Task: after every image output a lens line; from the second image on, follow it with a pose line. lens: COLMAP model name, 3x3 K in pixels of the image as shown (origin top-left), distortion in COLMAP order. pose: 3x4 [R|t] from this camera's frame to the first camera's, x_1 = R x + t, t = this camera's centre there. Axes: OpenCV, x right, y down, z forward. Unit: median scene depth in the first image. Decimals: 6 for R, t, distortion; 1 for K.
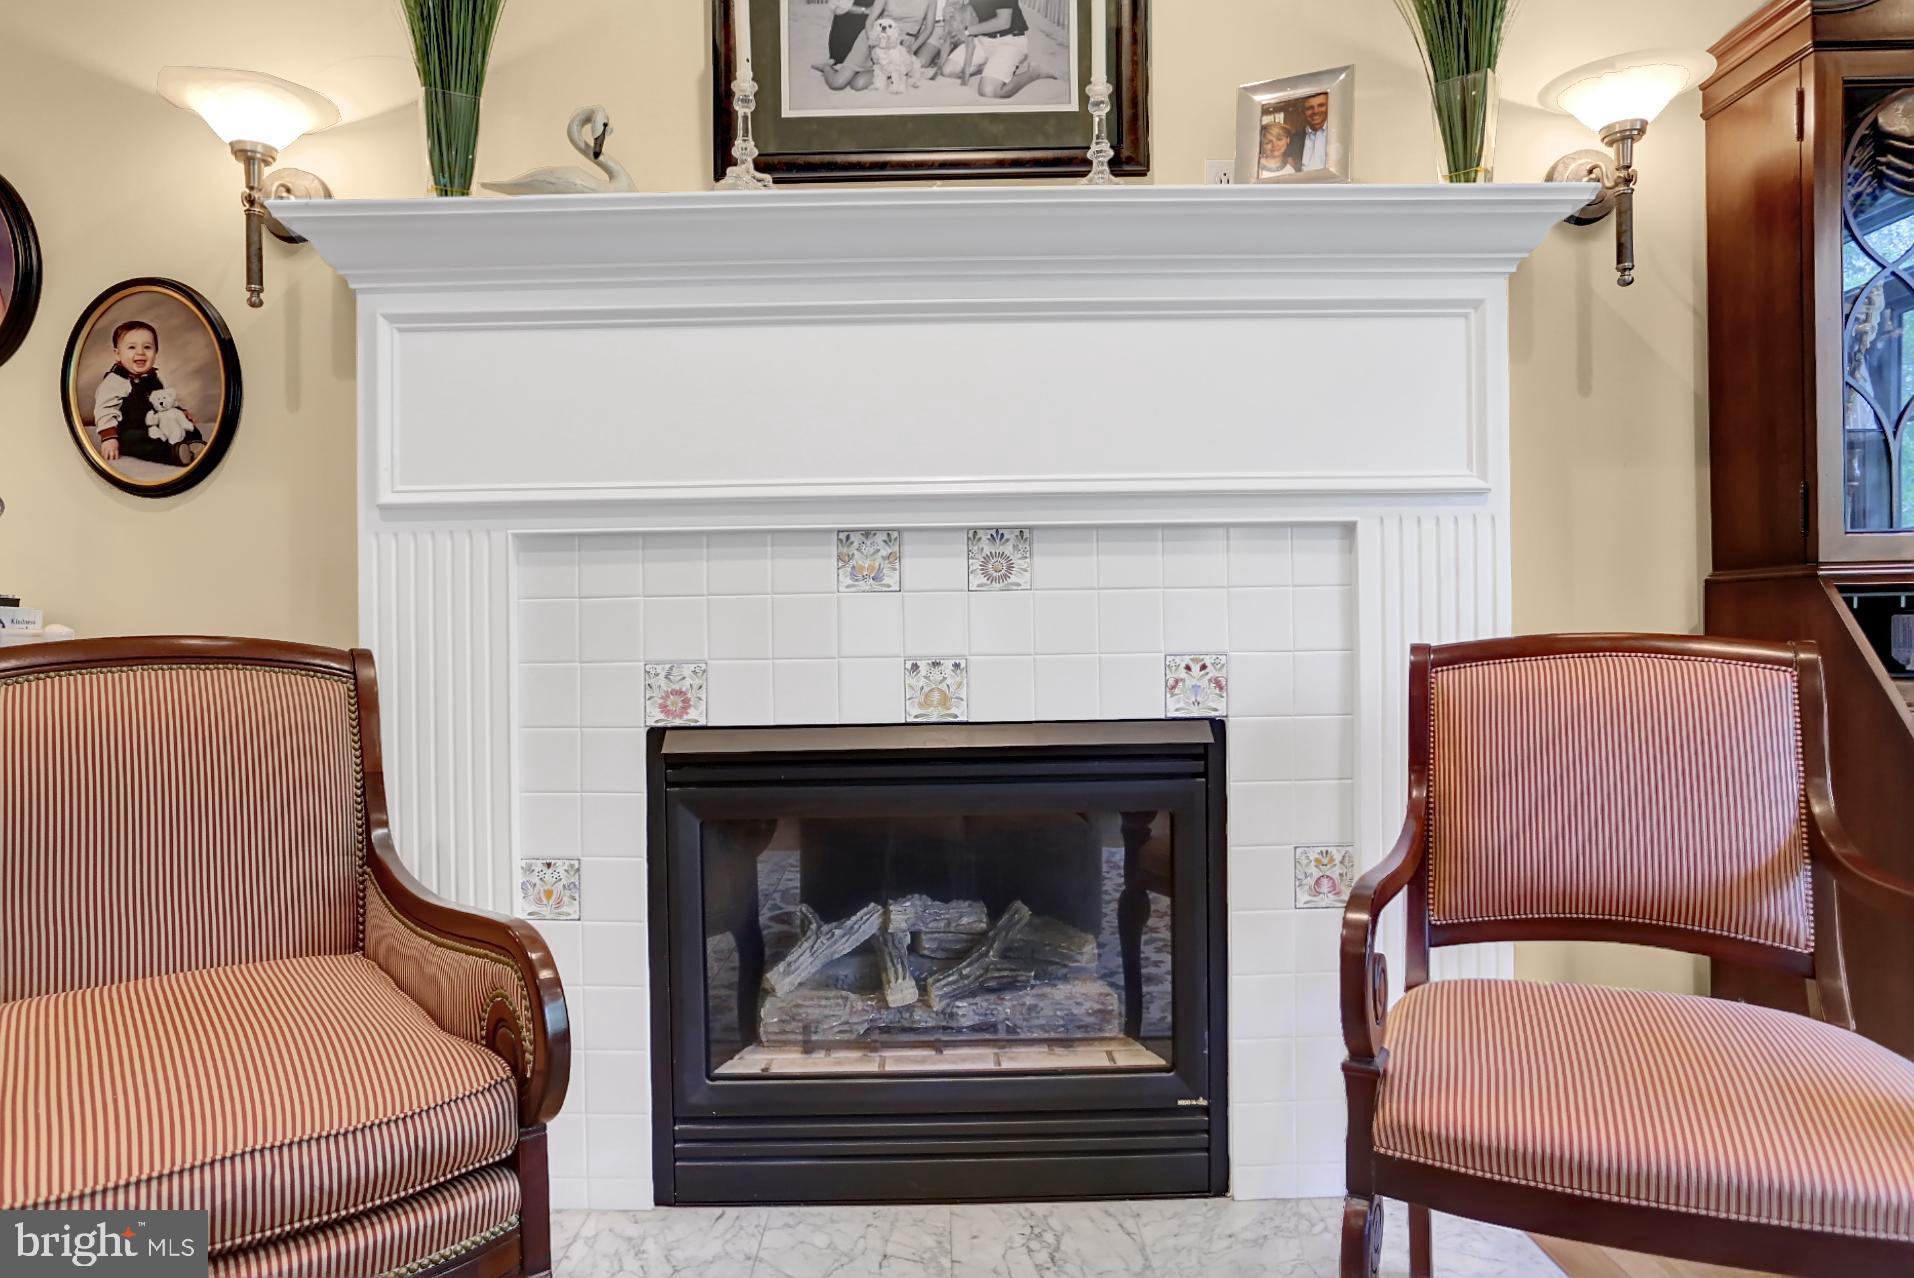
lens RADIAL K [[1223.4, 0, 931.1], [0, 1223.4, 623.0], [0, 0, 1]] dist [-0.034413, 0.021558]
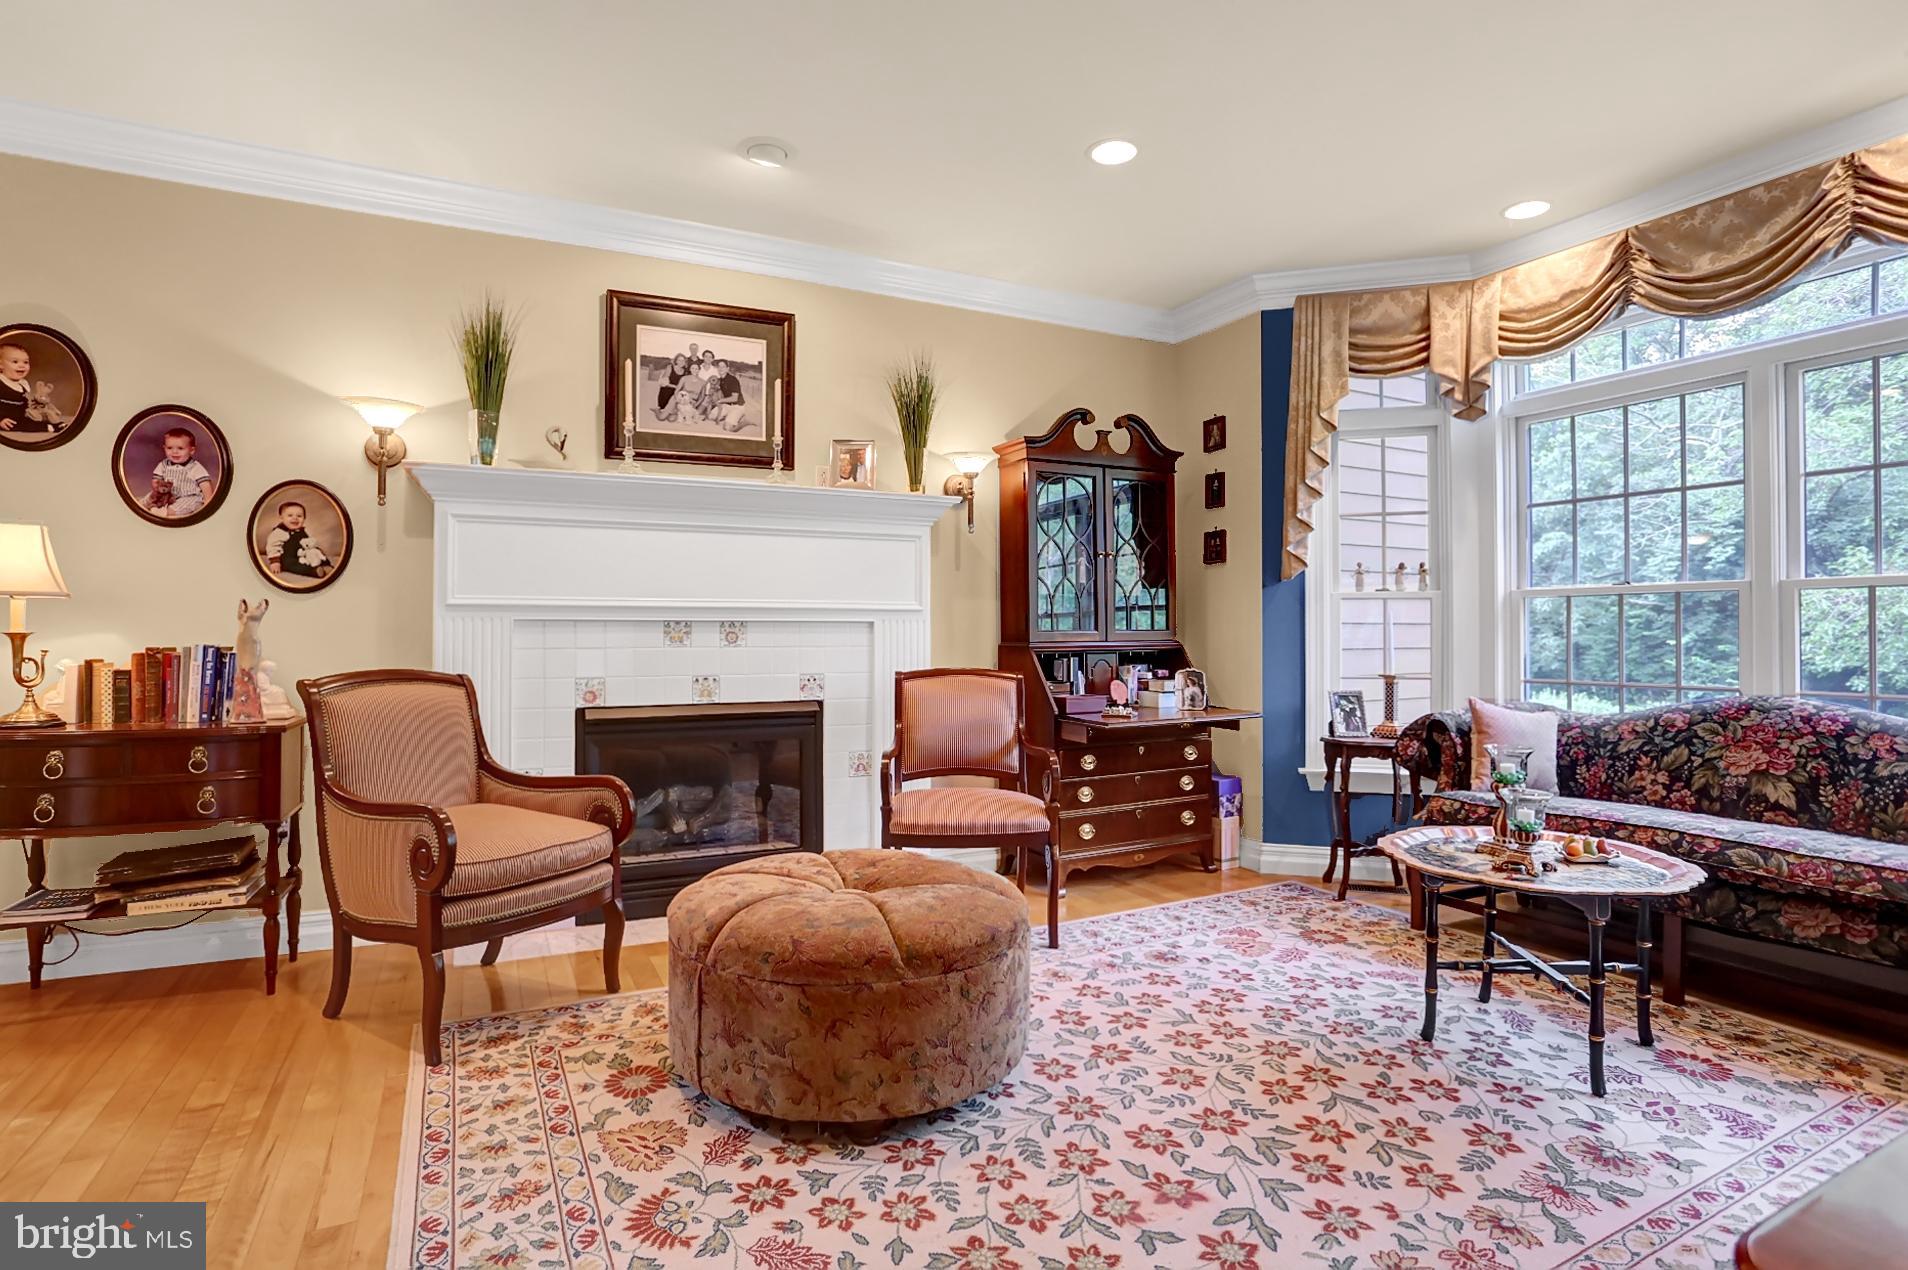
lens RADIAL K [[984.1, 0, 957.9], [0, 984.1, 633.2], [0, 0, 1]] dist [-0.047642, 0.011238]
pose [[0.886170, 0.017348, 0.463035, -0.429031], [-0.015283, 0.999849, -0.008213, -0.044412], [-0.463107, 0.000202, 0.886302, -0.860896]]
